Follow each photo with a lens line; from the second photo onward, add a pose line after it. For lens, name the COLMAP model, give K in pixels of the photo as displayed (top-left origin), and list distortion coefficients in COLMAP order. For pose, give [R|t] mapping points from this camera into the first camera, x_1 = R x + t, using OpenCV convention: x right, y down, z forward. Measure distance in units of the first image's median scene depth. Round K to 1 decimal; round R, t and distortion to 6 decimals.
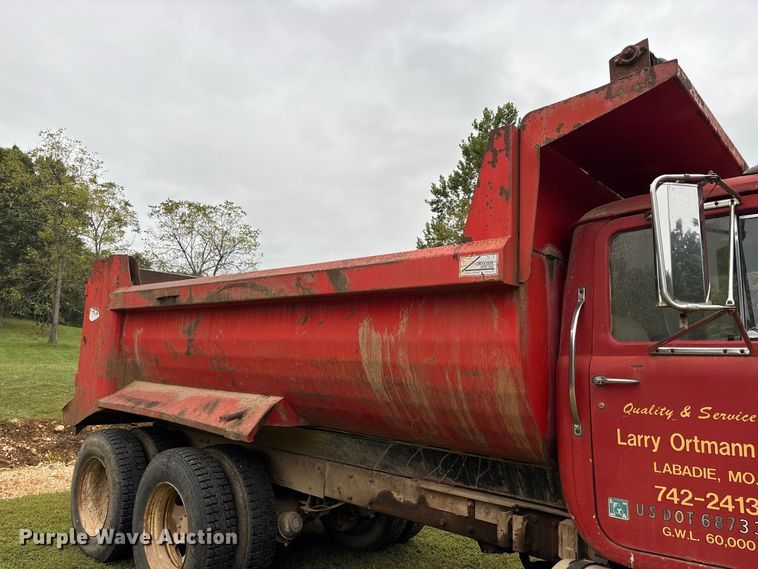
lens RADIAL K [[573.8, 0, 366.4], [0, 573.8, 285.4], [0, 0, 1]] dist [0.081738, -0.101708]
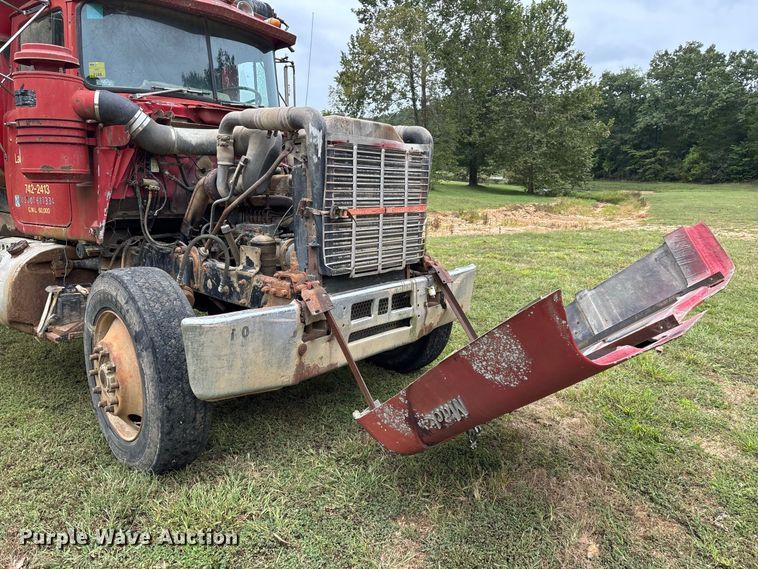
lens RADIAL K [[585.0, 0, 380.0], [0, 585.0, 285.7], [0, 0, 1]] dist [0.002852, 0.000380]
pose [[0.996398, 0.000109, 0.084803, 0.946550], [-0.024400, 0.958082, 0.285454, 0.078000], [-0.081217, -0.286495, 0.954633, -0.545050]]
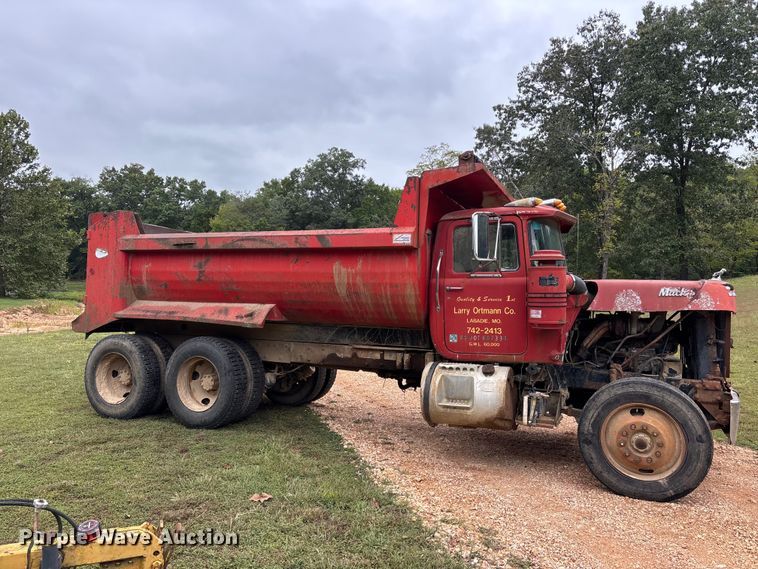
lens RADIAL K [[572.6, 0, 380.8], [0, 572.6, 278.6], [0, 0, 1]] dist [0.051172, -0.046262]
pose [[0.944550, 0.006441, 0.328305, -0.482186], [-0.036869, 0.995566, 0.086543, -0.053941], [-0.326292, -0.093848, 0.940599, -0.856085]]
